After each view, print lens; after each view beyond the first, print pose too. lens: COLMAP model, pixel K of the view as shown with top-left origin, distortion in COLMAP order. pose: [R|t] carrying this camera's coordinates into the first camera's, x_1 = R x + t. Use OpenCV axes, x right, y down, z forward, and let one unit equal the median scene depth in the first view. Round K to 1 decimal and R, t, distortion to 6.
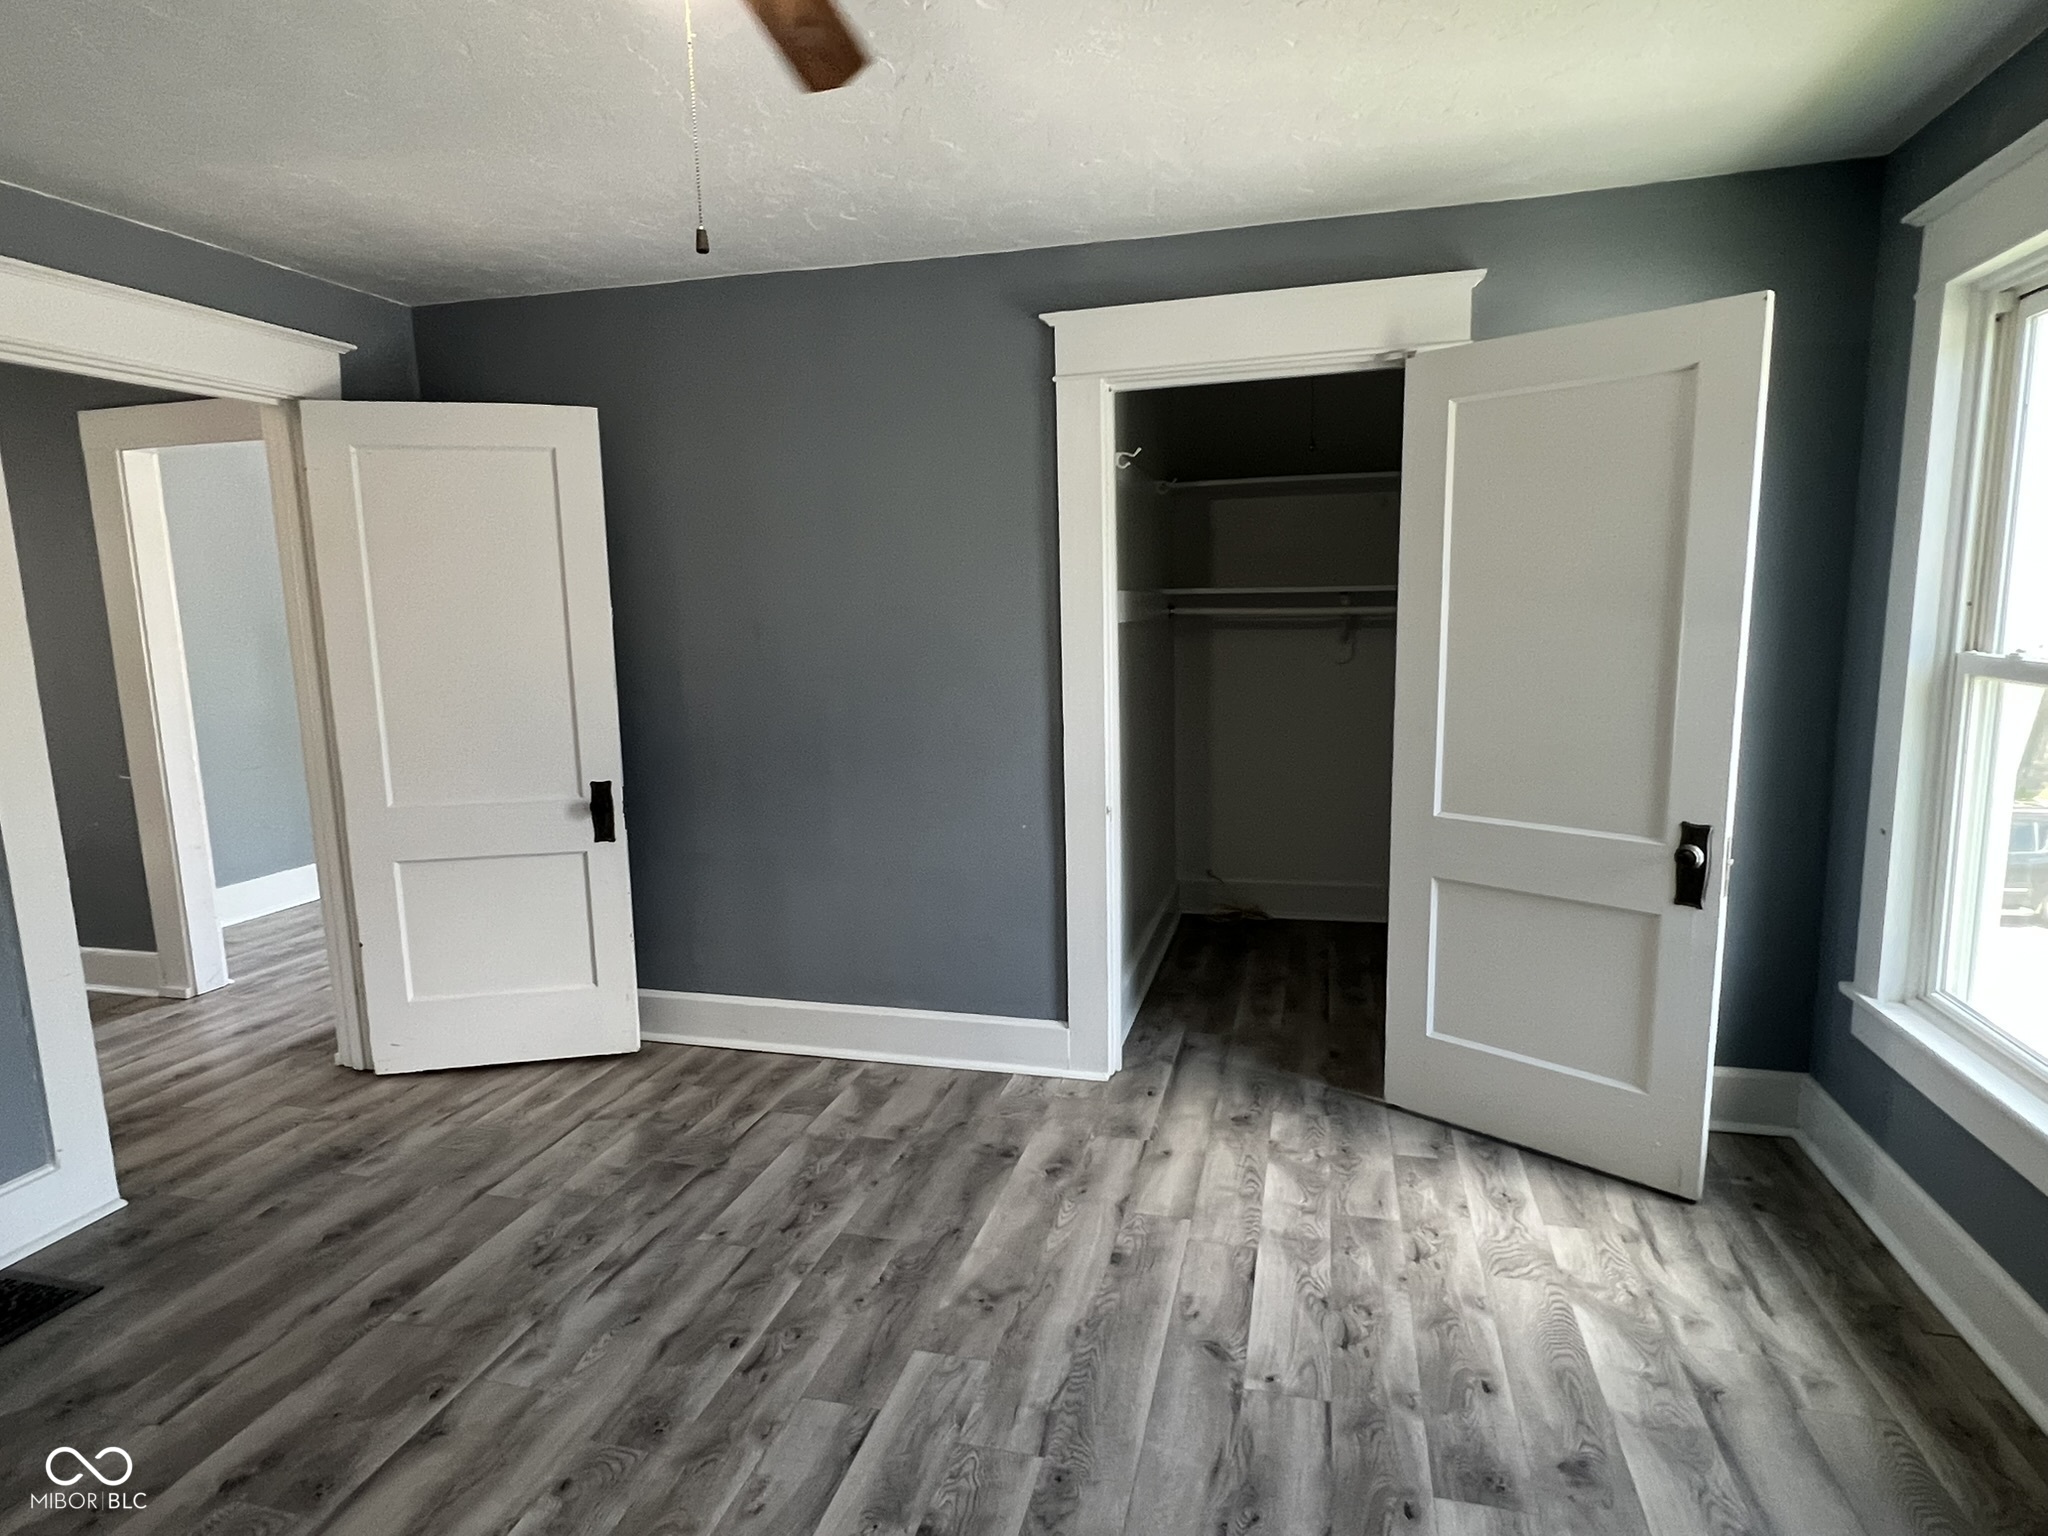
lens RADIAL K [[1155.4, 0, 1016.5], [0, 1155.4, 775.1], [0, 0, 1]] dist [-0.001948, 0.000036]
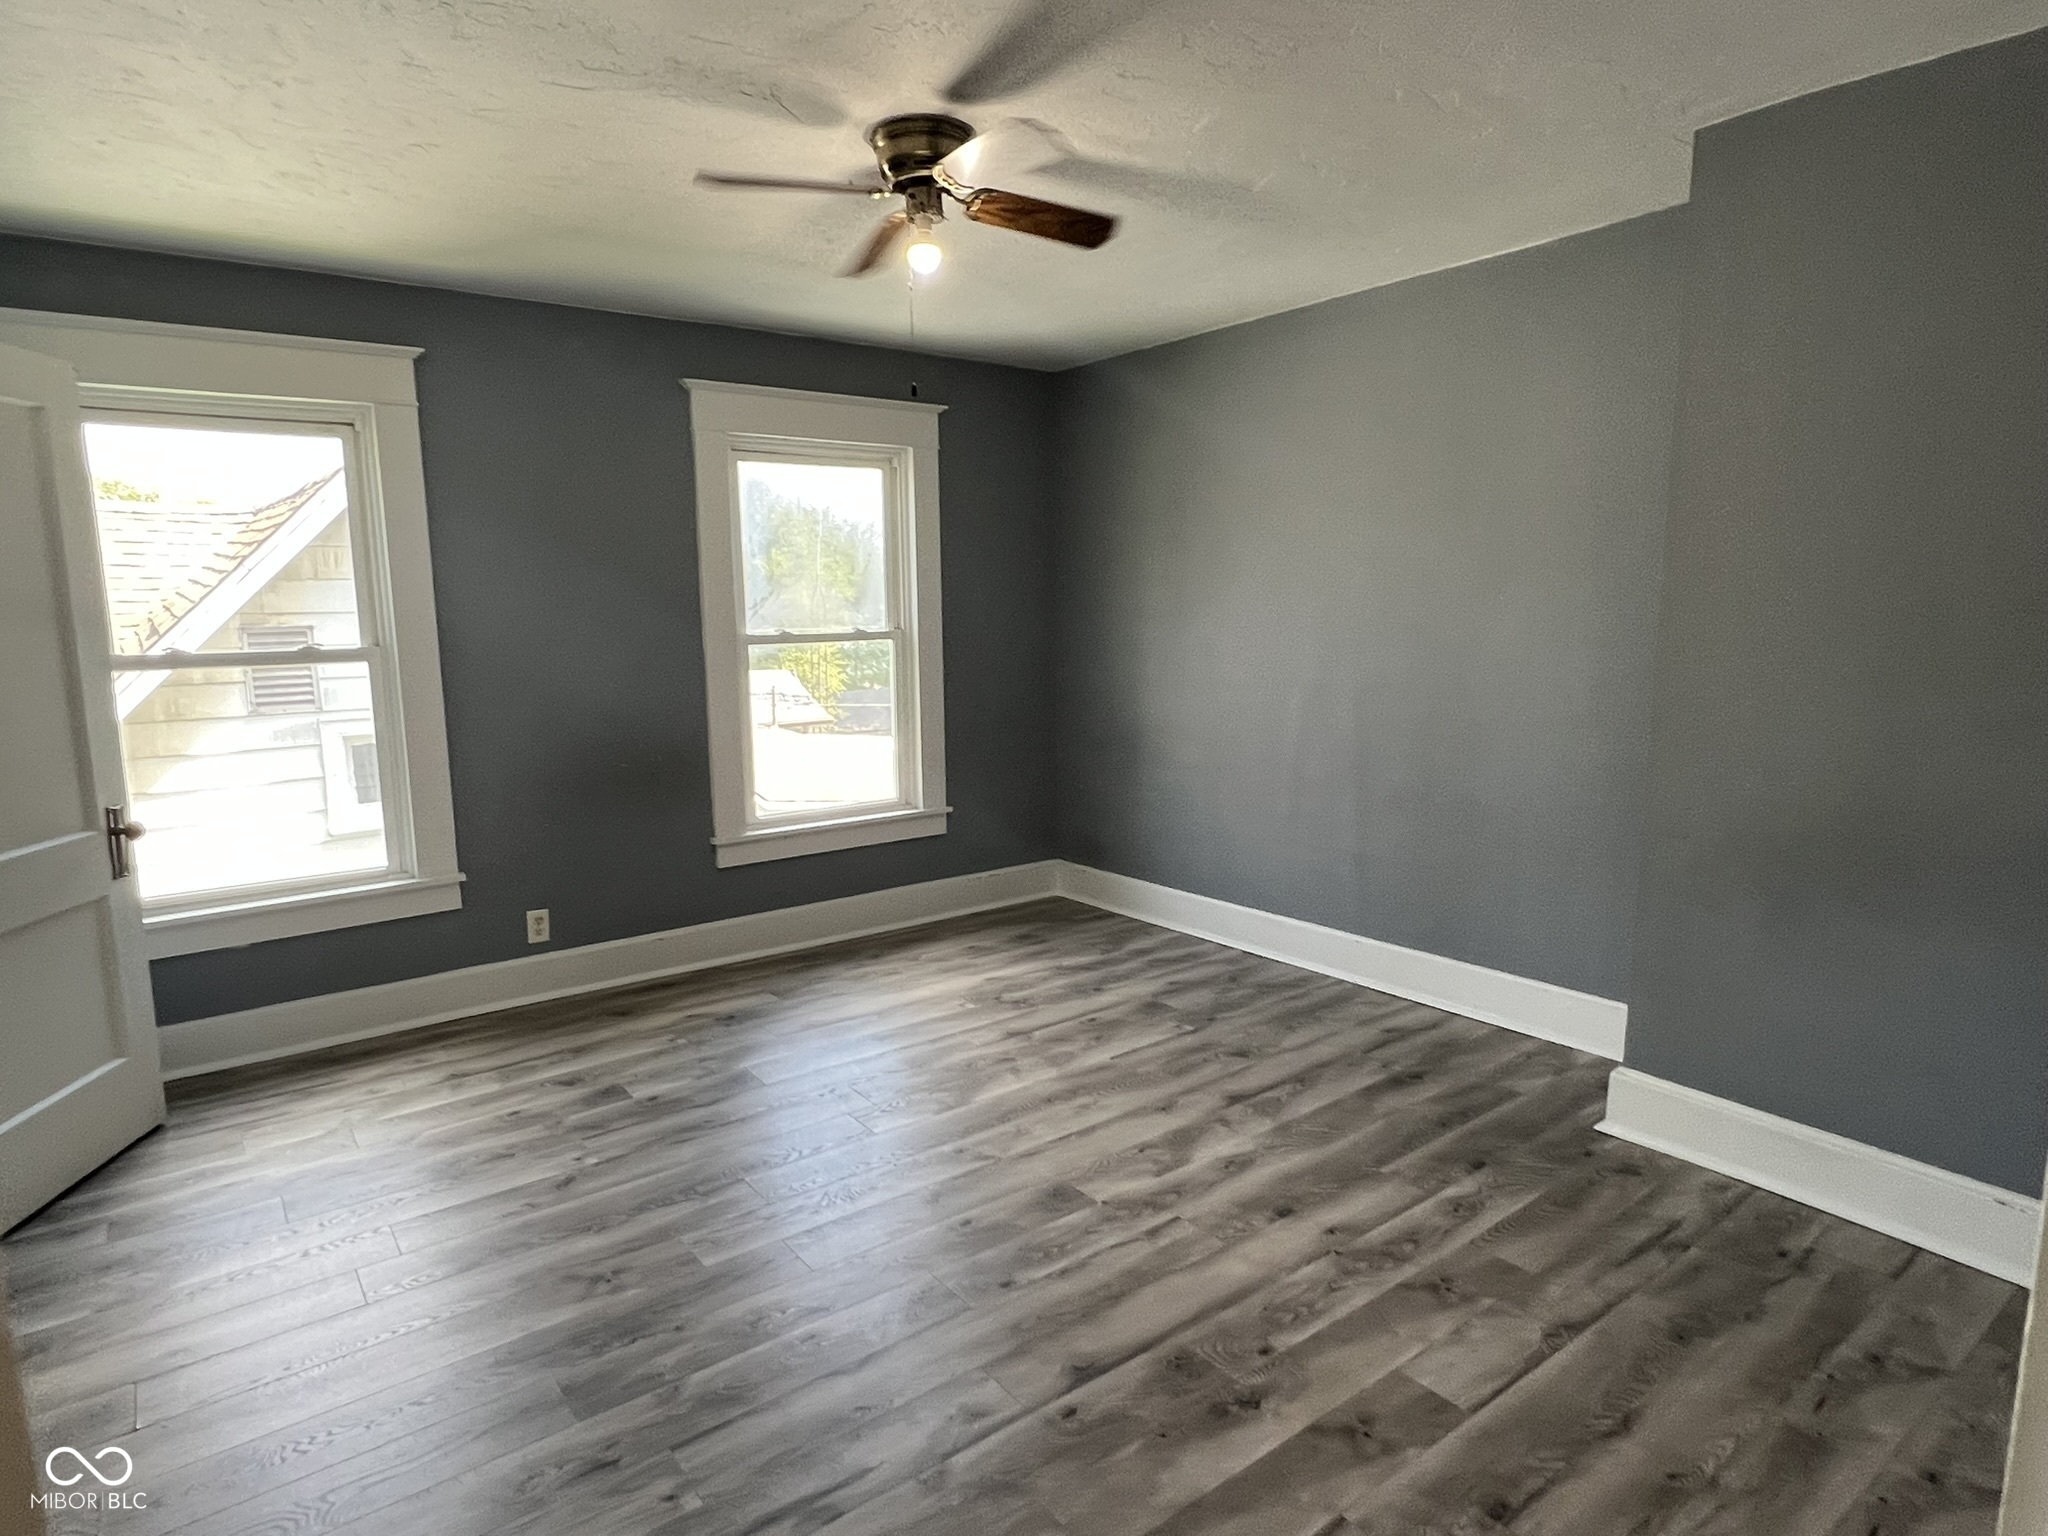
lens RADIAL K [[1134.7, 0, 1027.0], [0, 1134.7, 760.2], [0, 0, 1]] dist [-0.000610, 0.000492]
pose [[-0.790313, -0.053568, 0.610357, -0.800811], [0.123536, 0.961781, 0.244370, -0.160945], [-0.600120, 0.268530, -0.753491, 1.248343]]
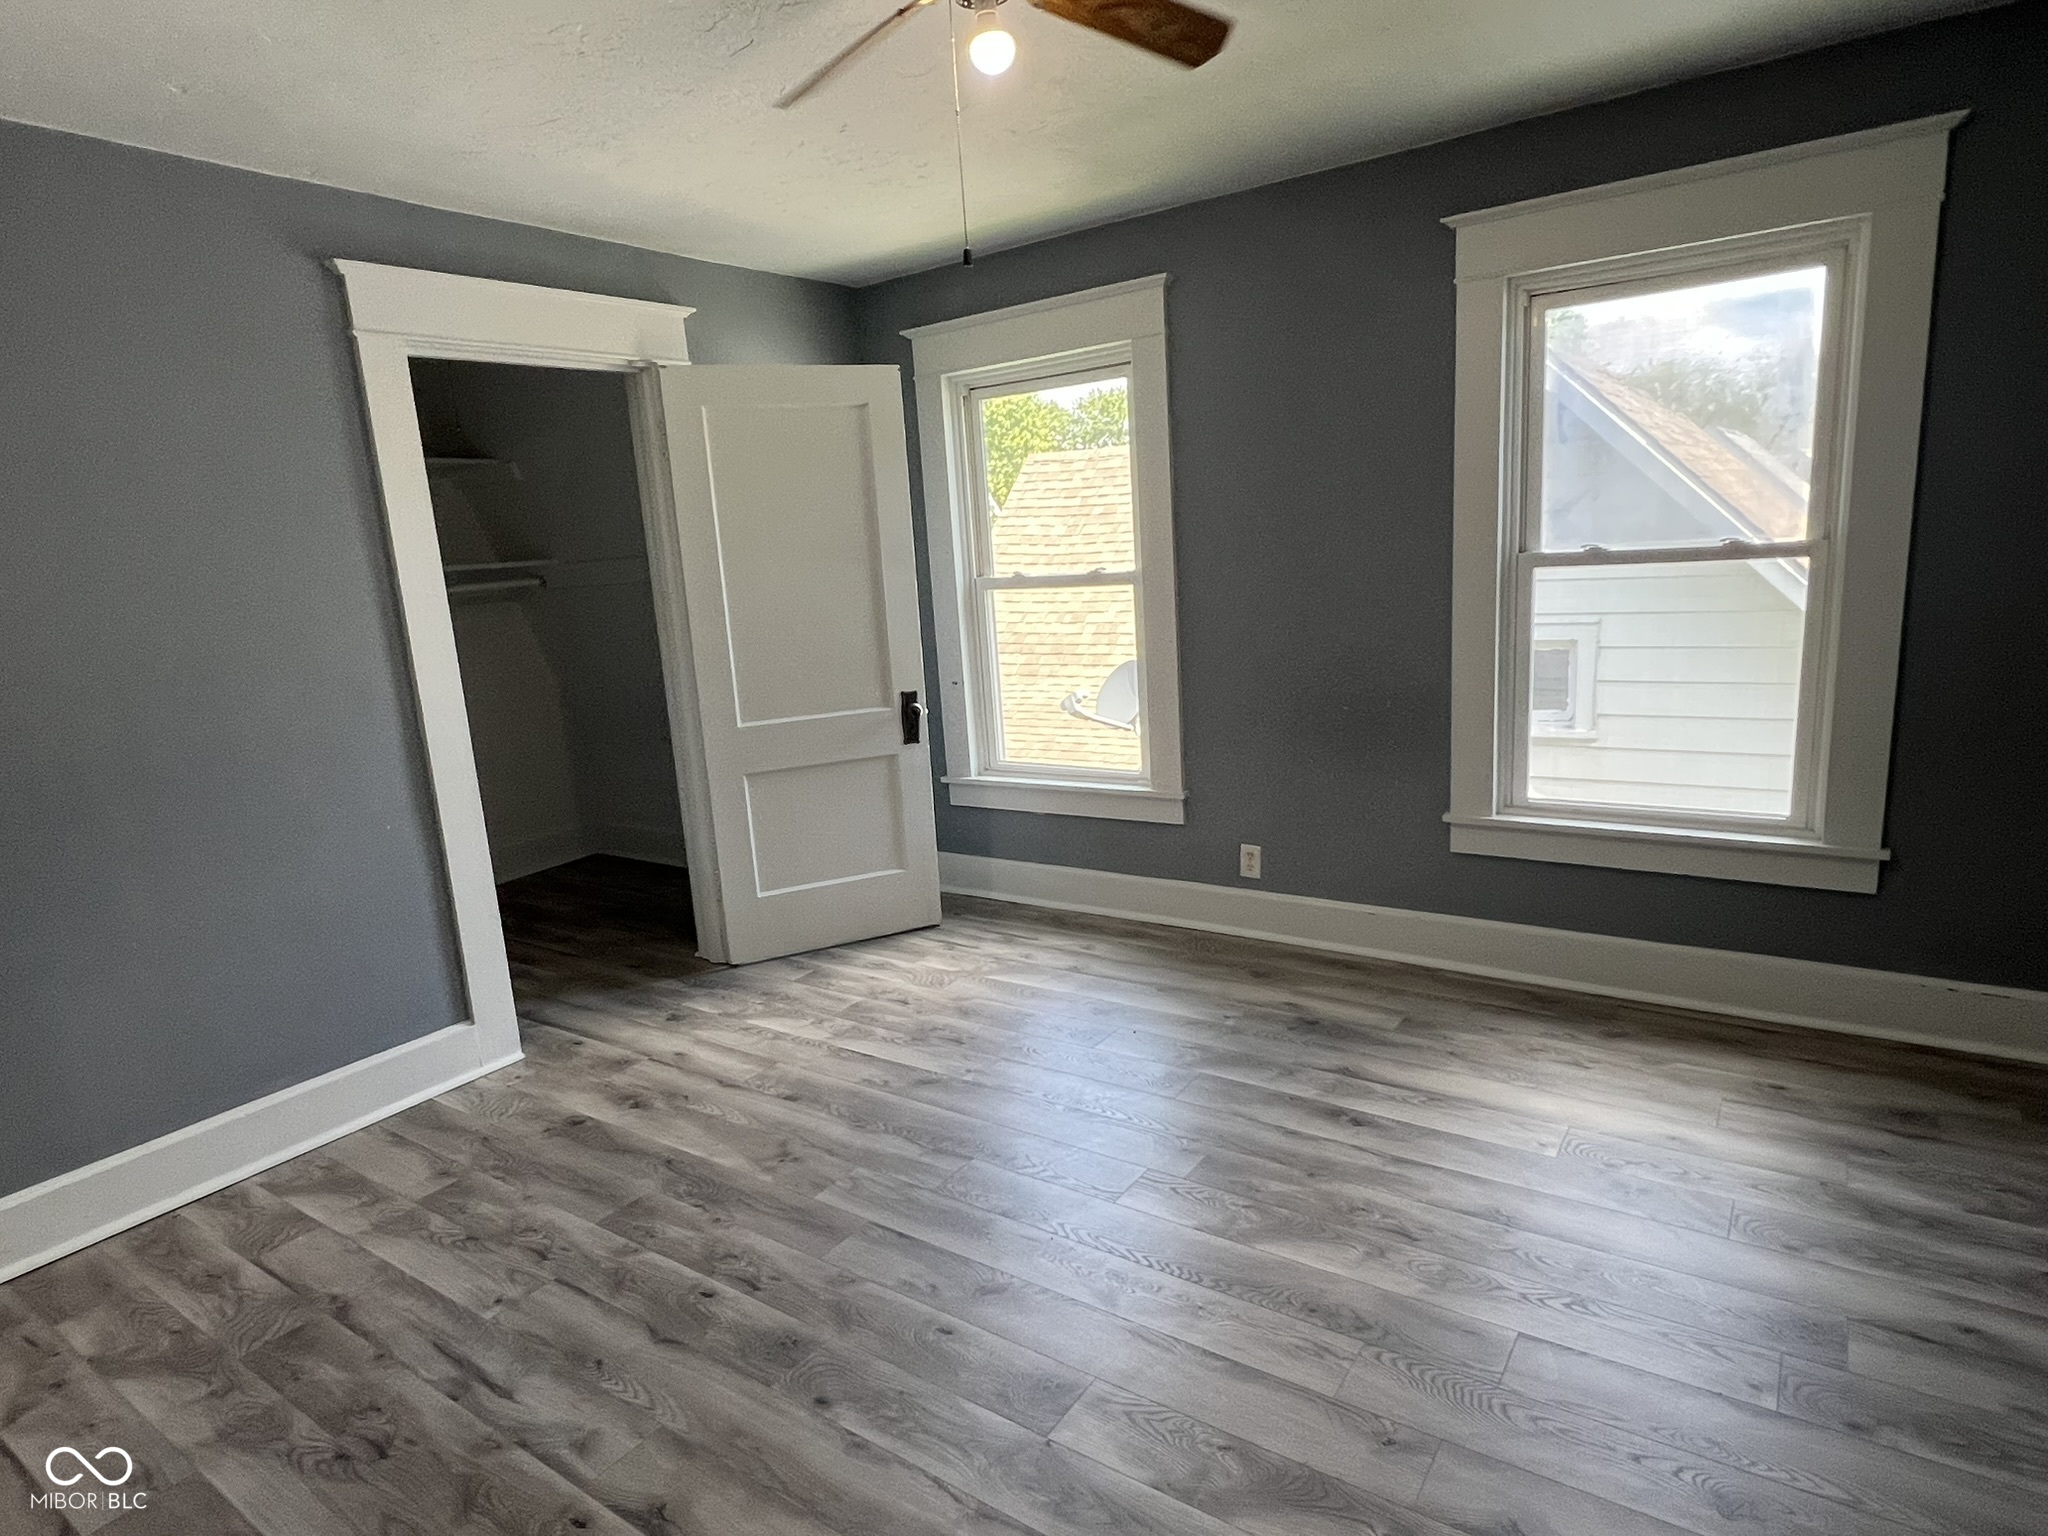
lens RADIAL K [[1146.5, 0, 1022.5], [0, 1146.5, 778.1], [0, 0, 1]] dist [-0.009401, -0.000595]
pose [[0.338349, -0.188109, 0.922028, -0.824282], [0.197450, 0.972196, 0.125887, -0.009865], [-0.920072, 0.139460, 0.366084, 0.275496]]
